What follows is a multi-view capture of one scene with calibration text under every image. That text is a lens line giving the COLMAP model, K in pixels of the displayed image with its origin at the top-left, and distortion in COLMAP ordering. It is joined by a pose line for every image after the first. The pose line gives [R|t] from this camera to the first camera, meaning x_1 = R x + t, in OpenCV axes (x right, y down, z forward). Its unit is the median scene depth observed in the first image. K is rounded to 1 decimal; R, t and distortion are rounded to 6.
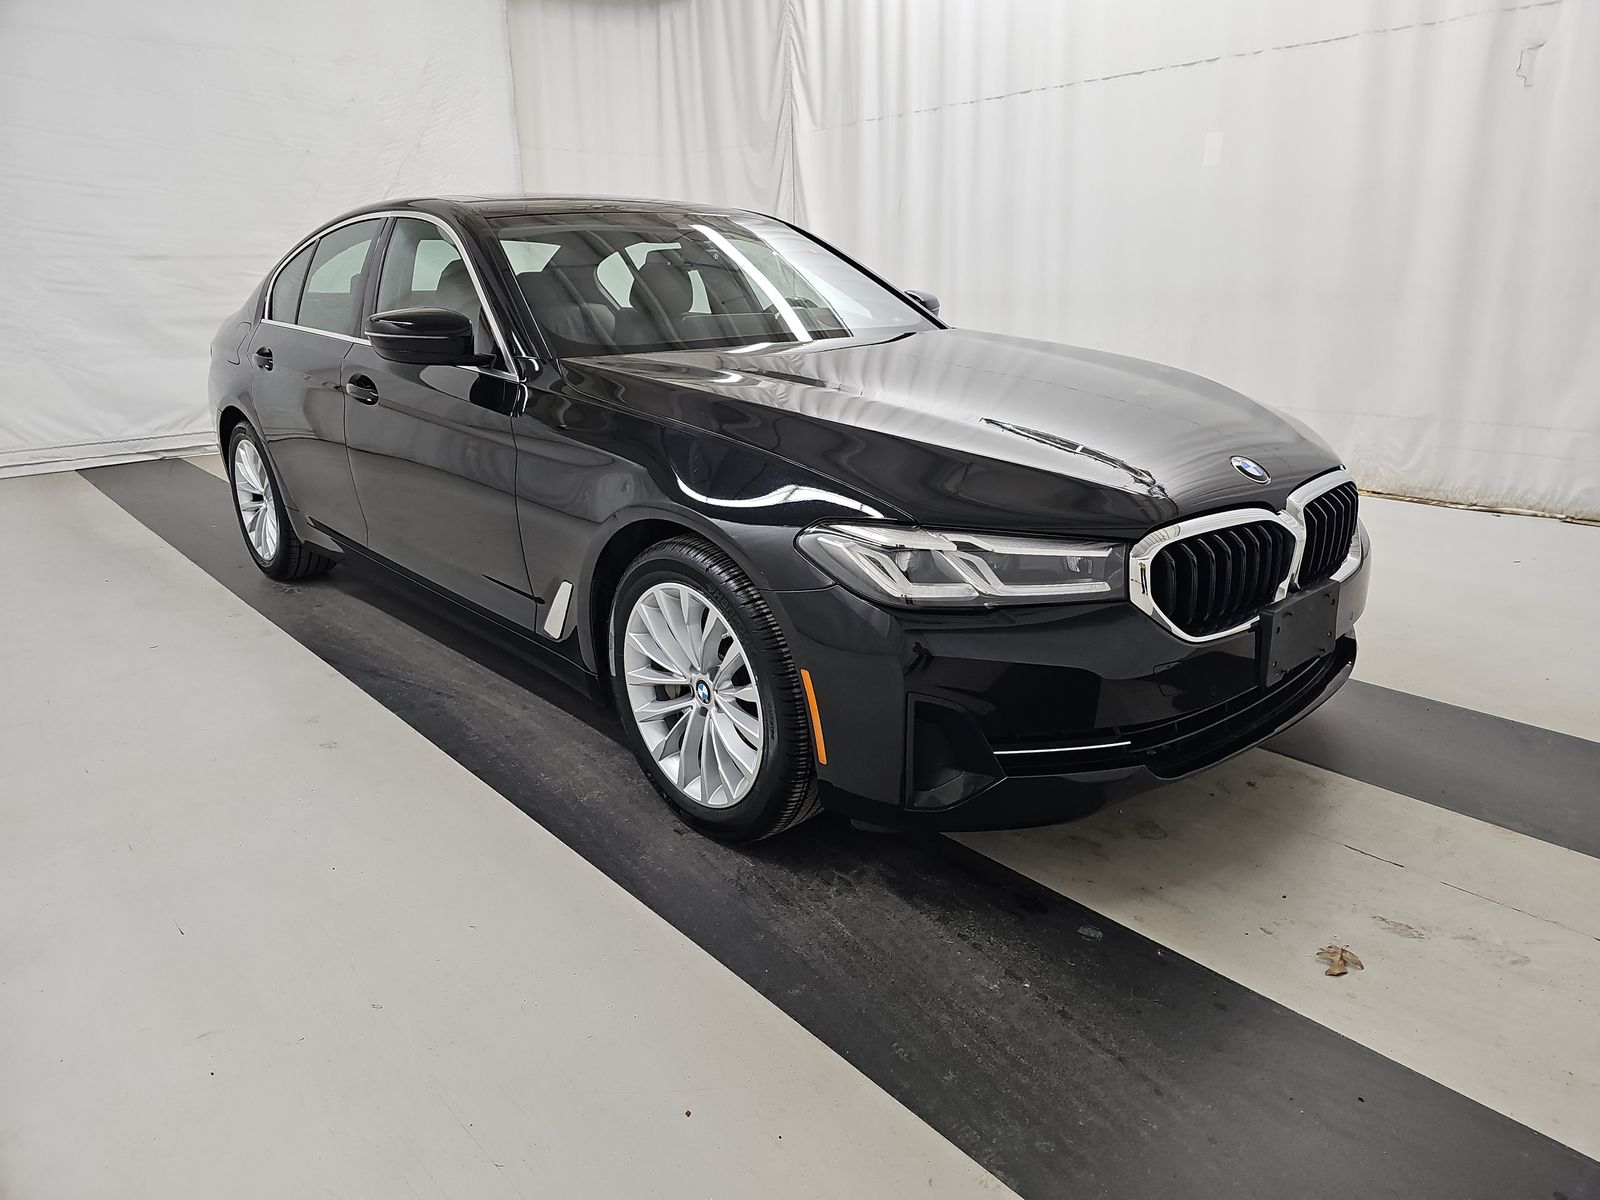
lens RADIAL K [[1088.2, 0, 800.9], [0, 1088.2, 602.0], [0, 0, 1]] dist [0.010357, -0.007075]
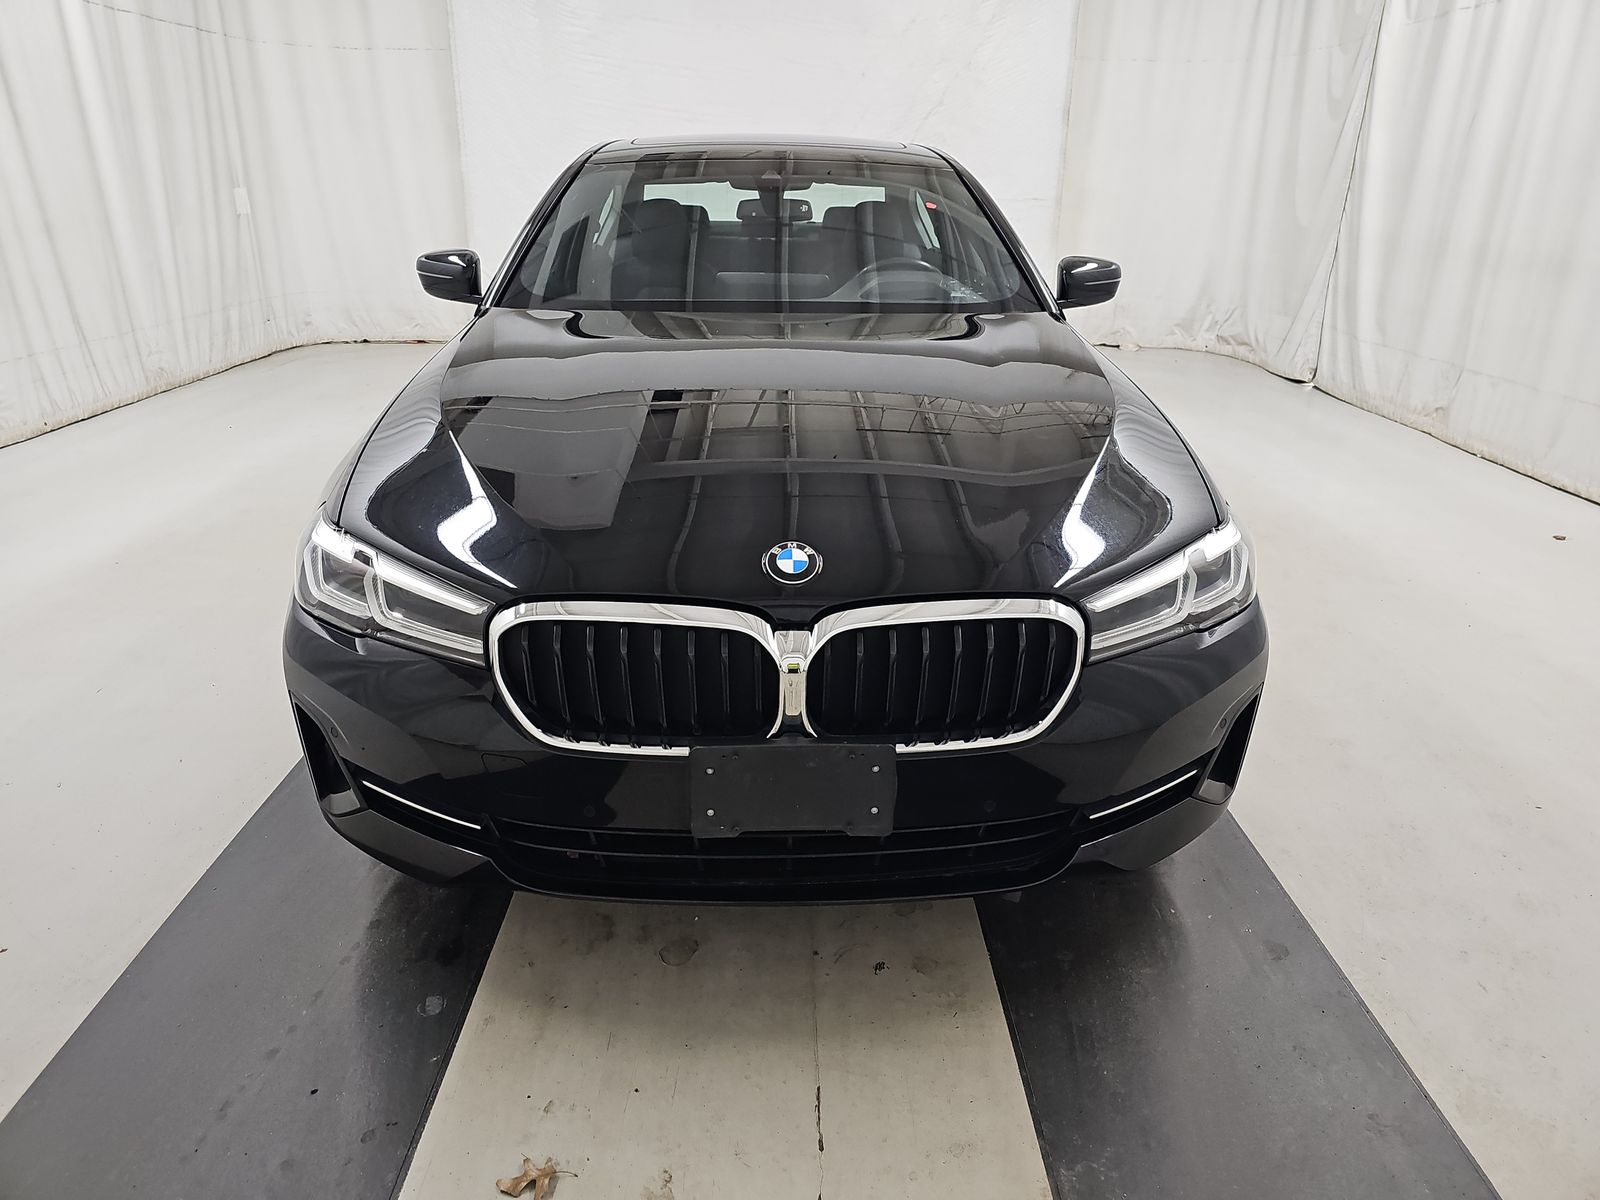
lens RADIAL K [[1088.2, 0, 798.7], [0, 1088.2, 594.8], [0, 0, 1]] dist [0.010357, -0.007075]
pose [[0.759606, 0.260997, -0.595717, 0.753818], [-0.215064, 0.965220, 0.148655, -0.181605], [0.613796, 0.015198, 0.789318, 0.366478]]
